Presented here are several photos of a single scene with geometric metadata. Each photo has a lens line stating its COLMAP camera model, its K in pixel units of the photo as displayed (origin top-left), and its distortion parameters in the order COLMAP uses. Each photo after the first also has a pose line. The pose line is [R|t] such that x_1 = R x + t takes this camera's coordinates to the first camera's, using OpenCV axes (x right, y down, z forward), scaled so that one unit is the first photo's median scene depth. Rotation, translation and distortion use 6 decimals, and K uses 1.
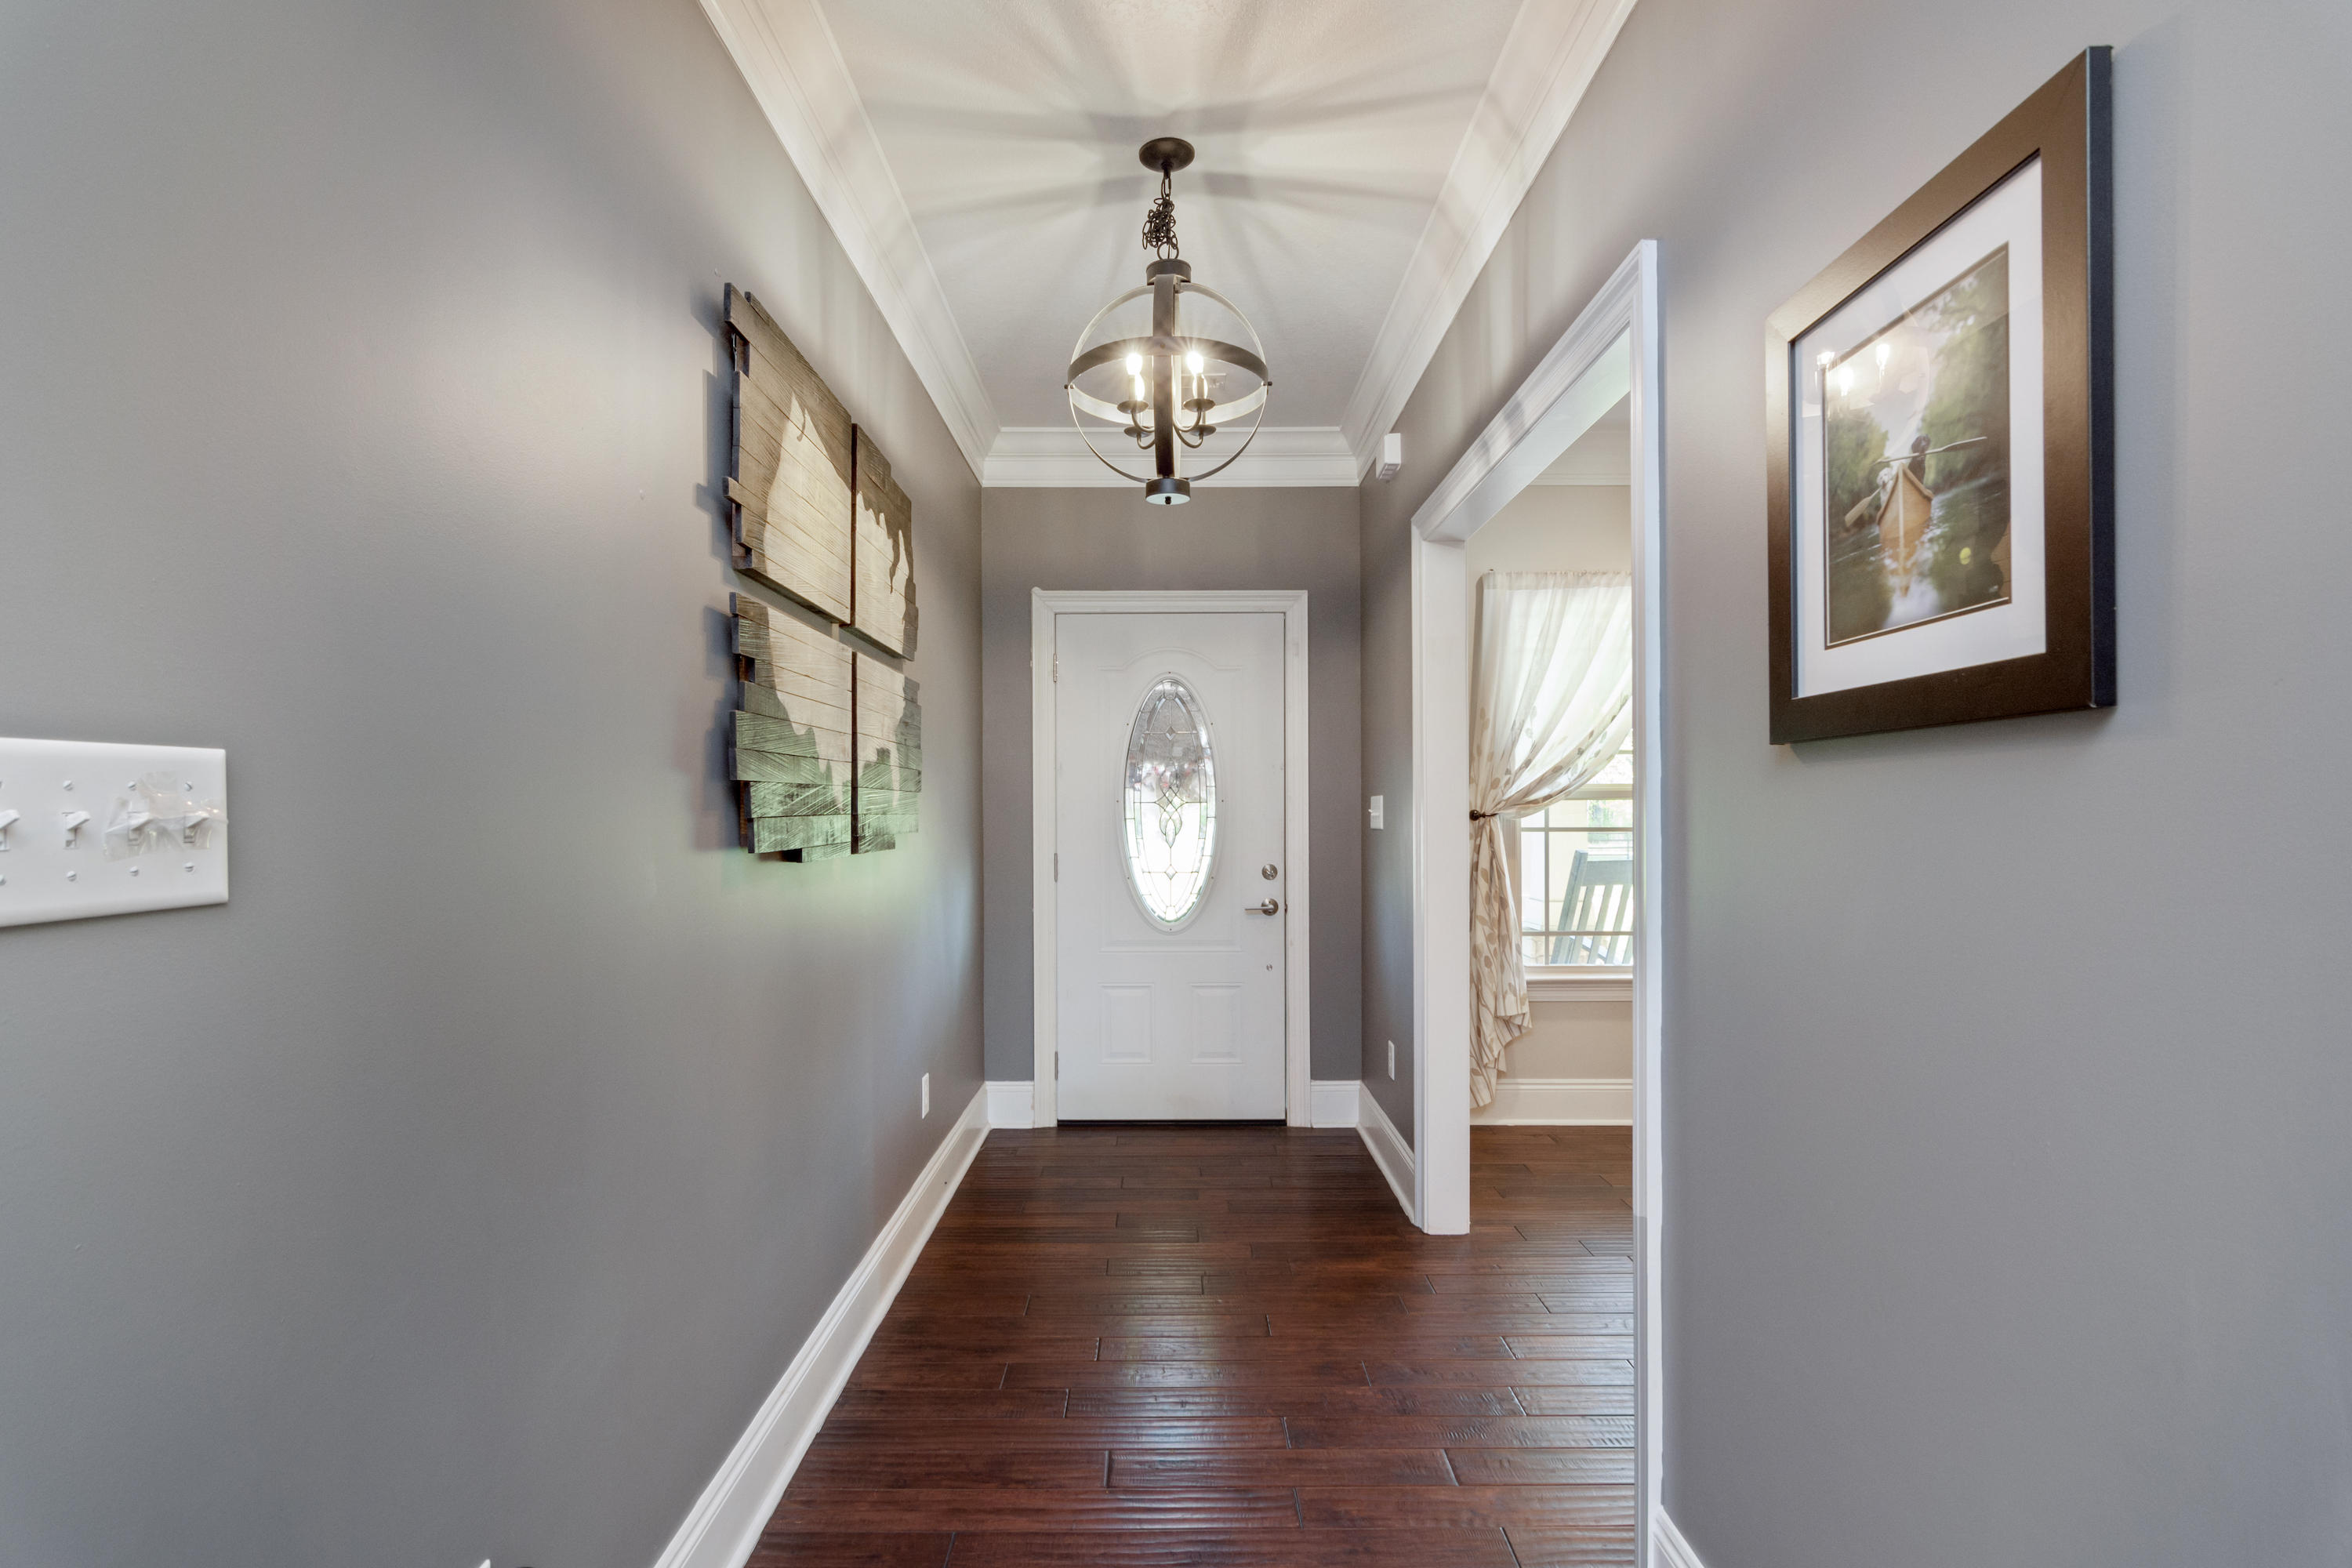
lens RADIAL K [[1125.1, 0, 1172.5], [0, 1125.1, 804.6], [0, 0, 1]] dist [-0.003341, 0.003840]
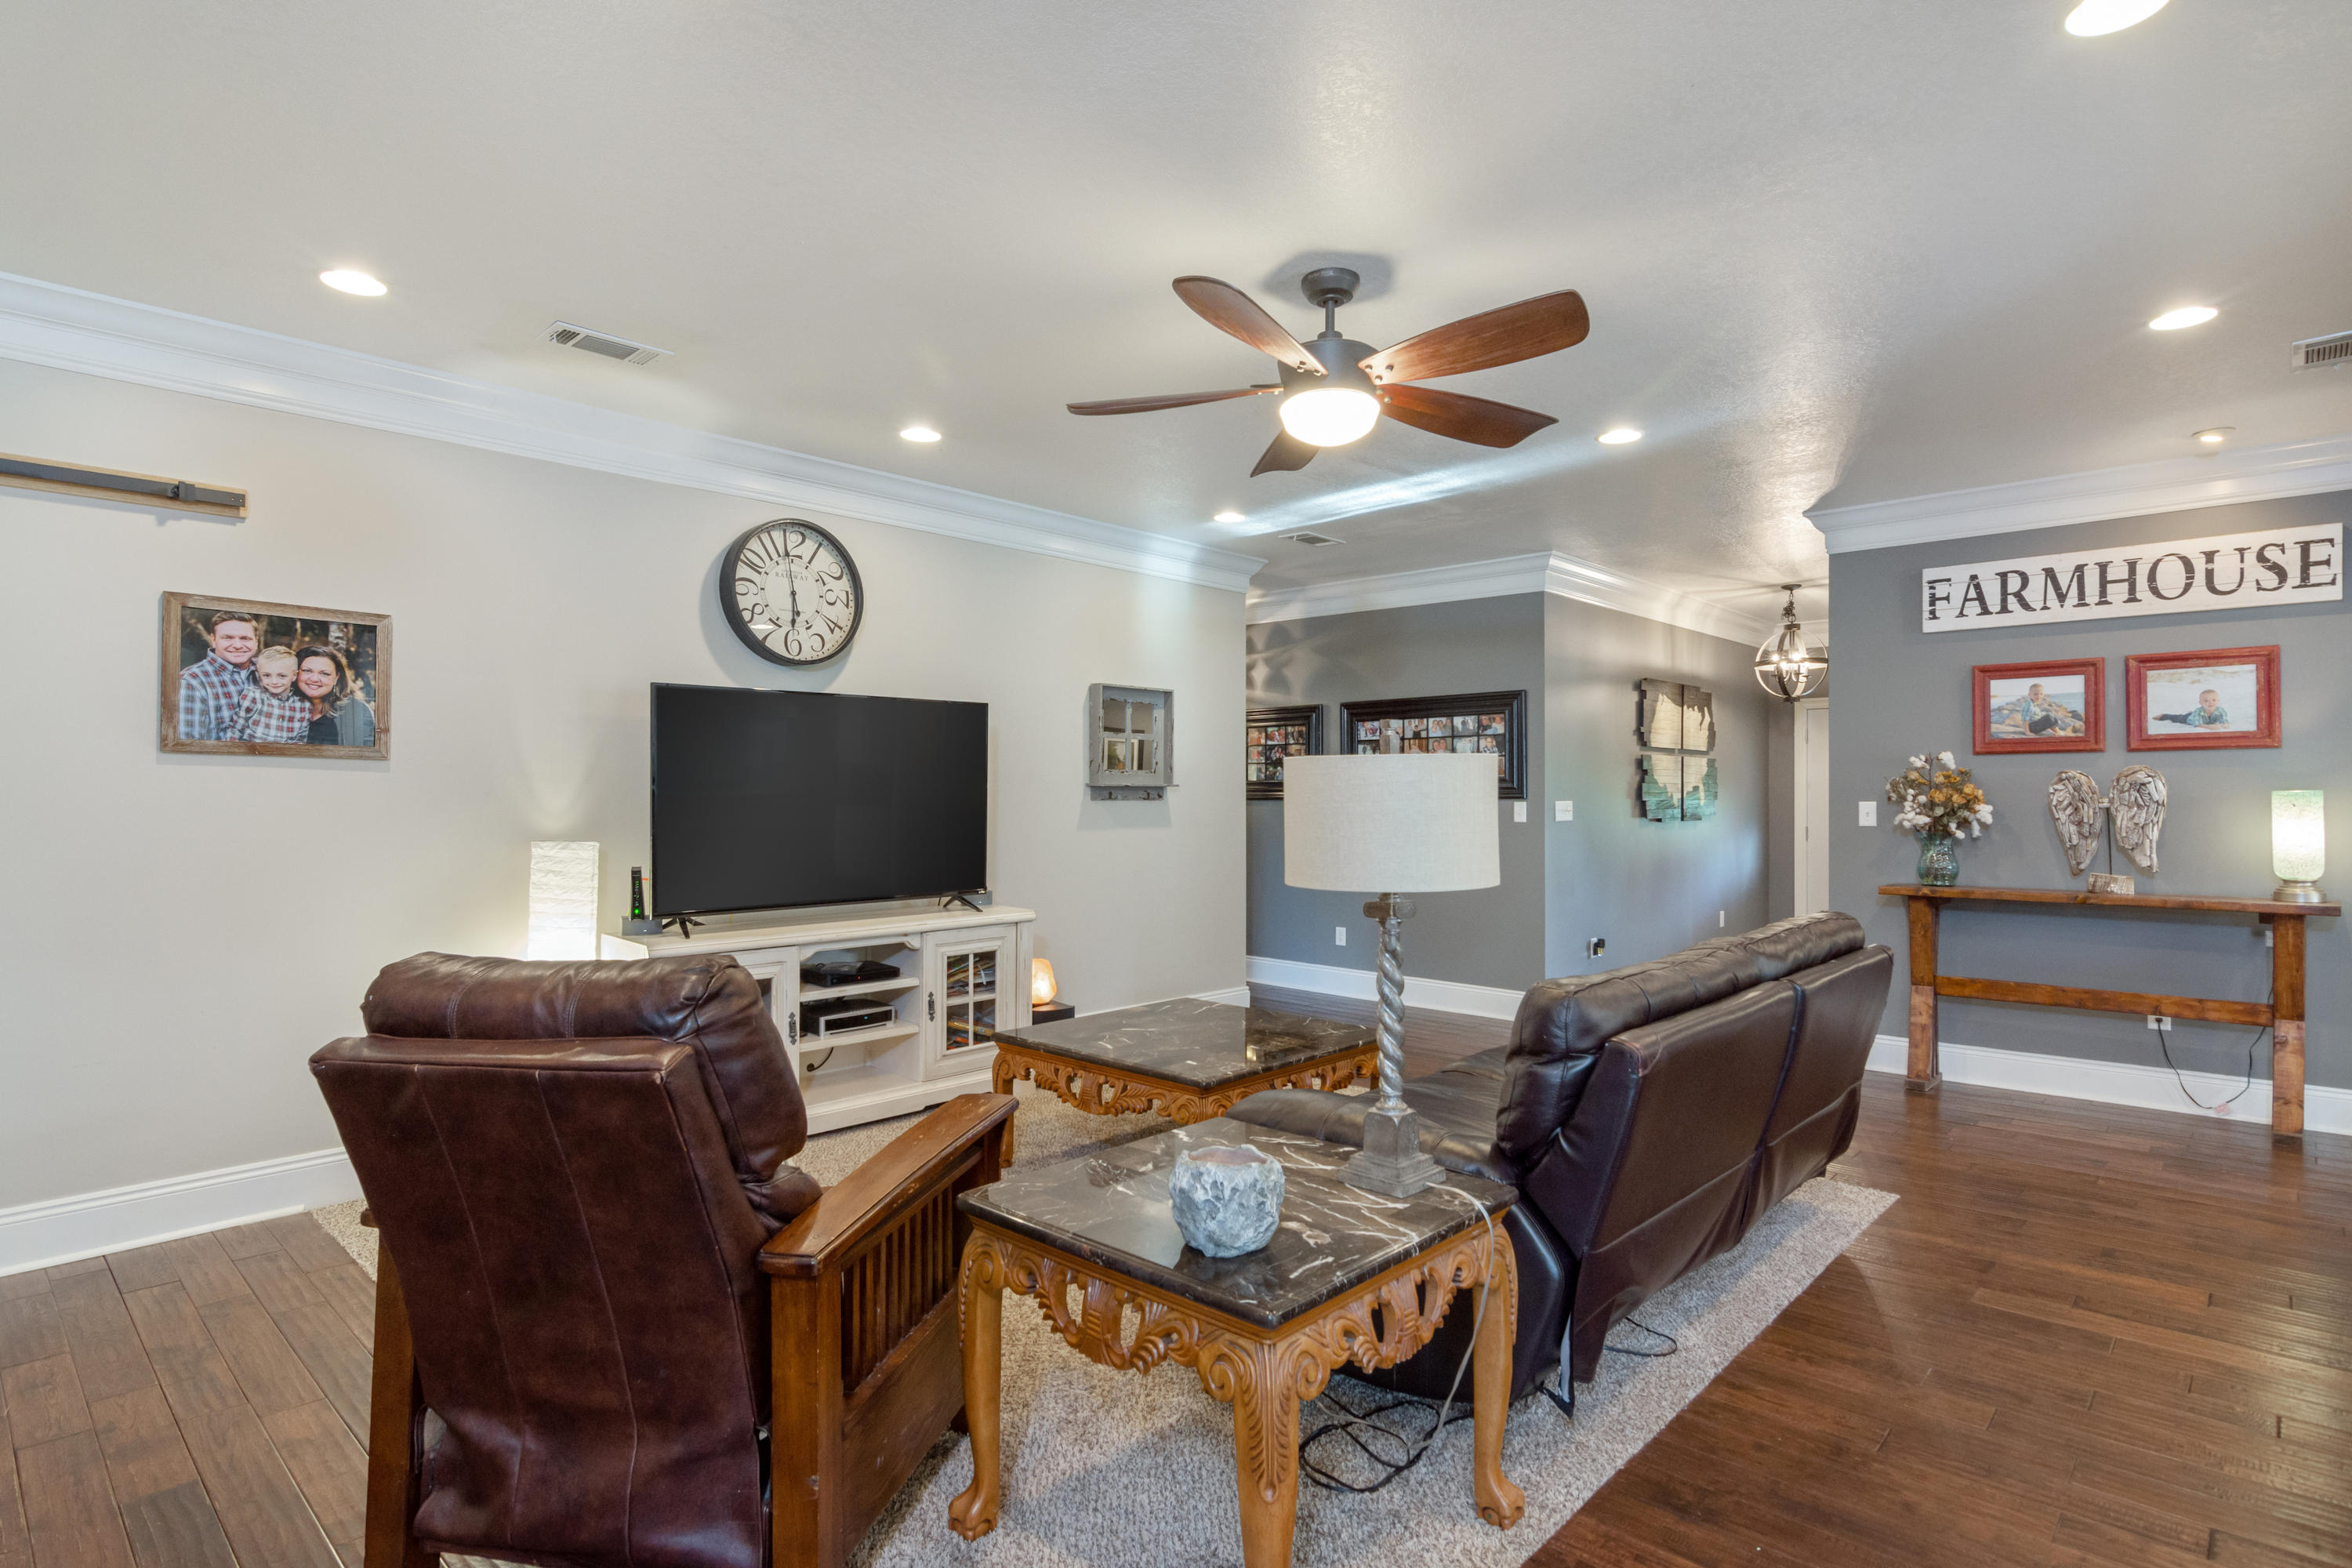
lens RADIAL K [[1207.2, 0, 1159.5], [0, 1207.2, 800.3], [0, 0, 1]] dist [0.000048, -0.000089]
pose [[0.713117, 0.005227, -0.701026, 1.062667], [0.001253, 0.999961, 0.008731, -0.046840], [0.701044, -0.007105, 0.713082, -2.485043]]
